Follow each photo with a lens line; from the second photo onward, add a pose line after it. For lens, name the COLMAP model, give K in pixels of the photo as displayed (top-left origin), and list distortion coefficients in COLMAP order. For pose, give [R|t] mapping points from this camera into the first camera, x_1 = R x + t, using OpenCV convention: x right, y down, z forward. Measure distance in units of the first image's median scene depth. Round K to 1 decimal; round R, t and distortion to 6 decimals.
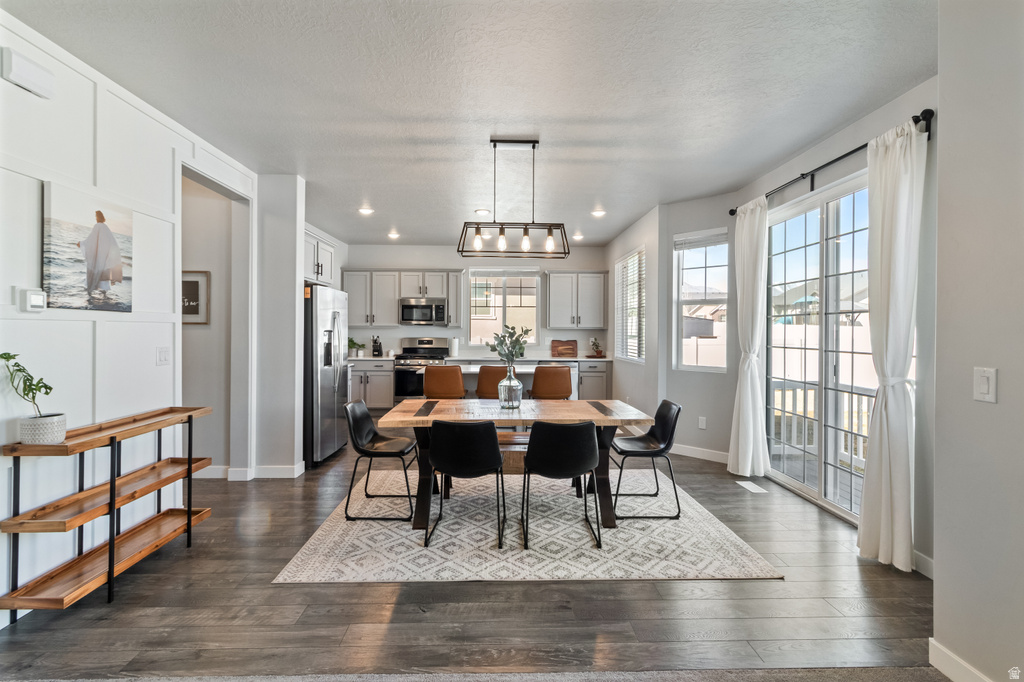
lens RADIAL K [[484.6, 0, 514.7], [0, 484.6, 332.1], [0, 0, 1]] dist [0.032056, 0.000040]
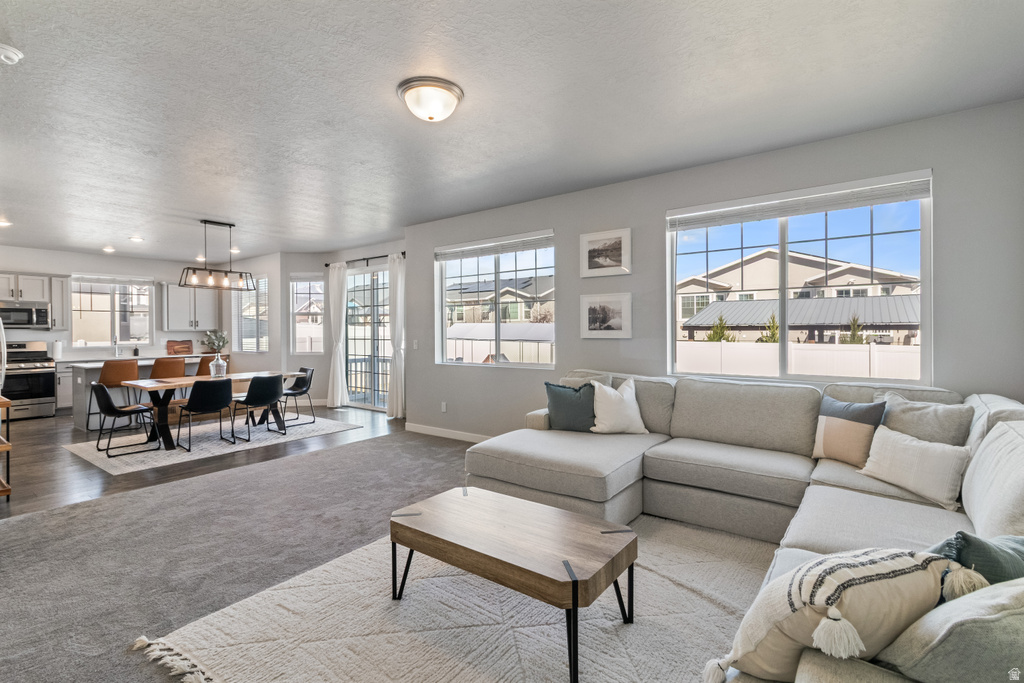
lens RADIAL K [[479.7, 0, 514.2], [0, 479.7, 330.3], [0, 0, 1]] dist [0.001678, -0.000140]
pose [[0.641543, -0.007738, 0.767048, -0.525221], [0.012585, 0.999921, -0.000439, 0.003910], [-0.766984, 0.009935, 0.641590, -0.739279]]
